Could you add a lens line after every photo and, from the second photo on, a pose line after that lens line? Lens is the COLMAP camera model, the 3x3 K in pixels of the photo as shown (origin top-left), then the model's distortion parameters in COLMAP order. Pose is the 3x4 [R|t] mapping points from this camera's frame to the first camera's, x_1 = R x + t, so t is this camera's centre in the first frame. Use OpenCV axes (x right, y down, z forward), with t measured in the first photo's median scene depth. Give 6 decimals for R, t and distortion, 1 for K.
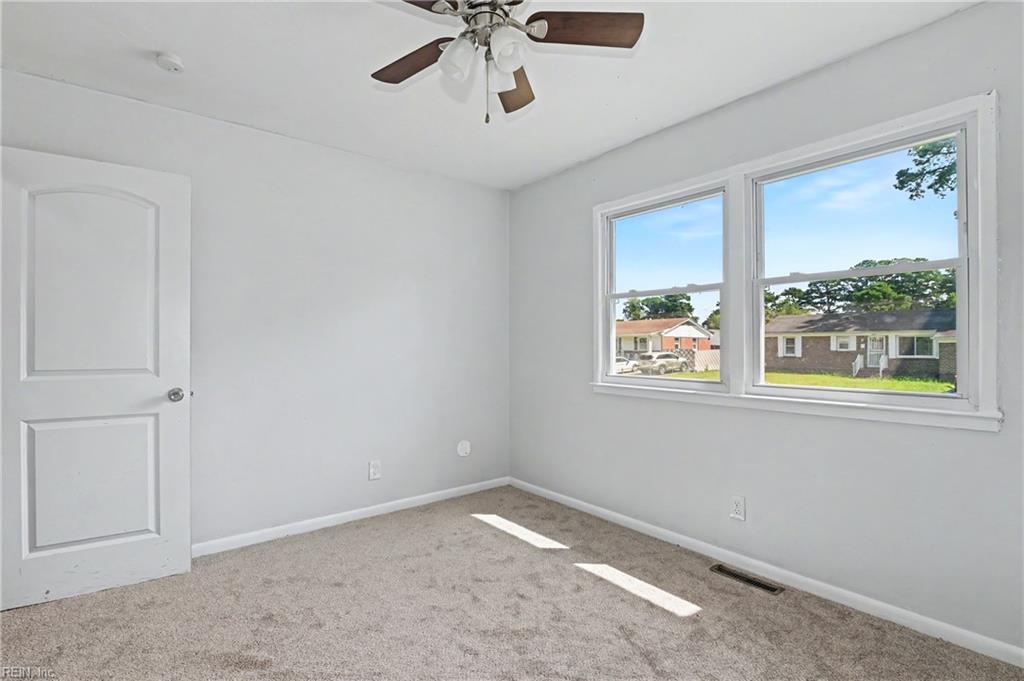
lens RADIAL K [[477.8, 0, 512.8], [0, 477.8, 343.9], [0, 0, 1]] dist [-0.021430, 0.001033]
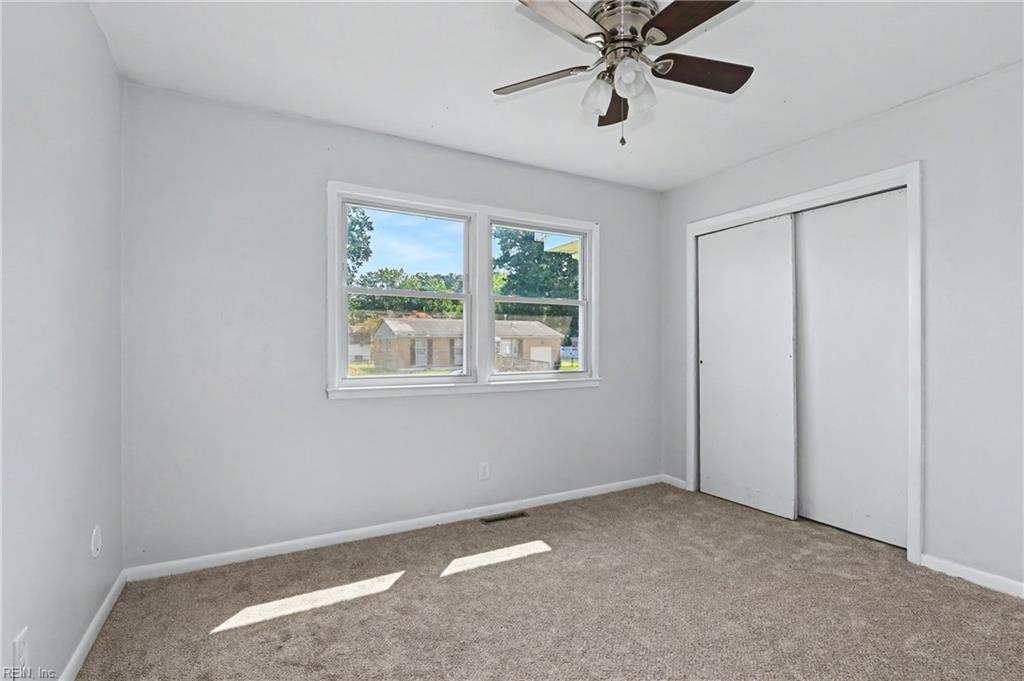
lens RADIAL K [[477.8, 0, 516.6], [0, 477.8, 341.4], [0, 0, 1]] dist [-0.021430, 0.001033]
pose [[0.165618, 0.008651, 0.986152, -0.710955], [-0.004164, 0.999959, -0.008073, 0.003093], [-0.986181, -0.002770, 0.165647, 0.625666]]
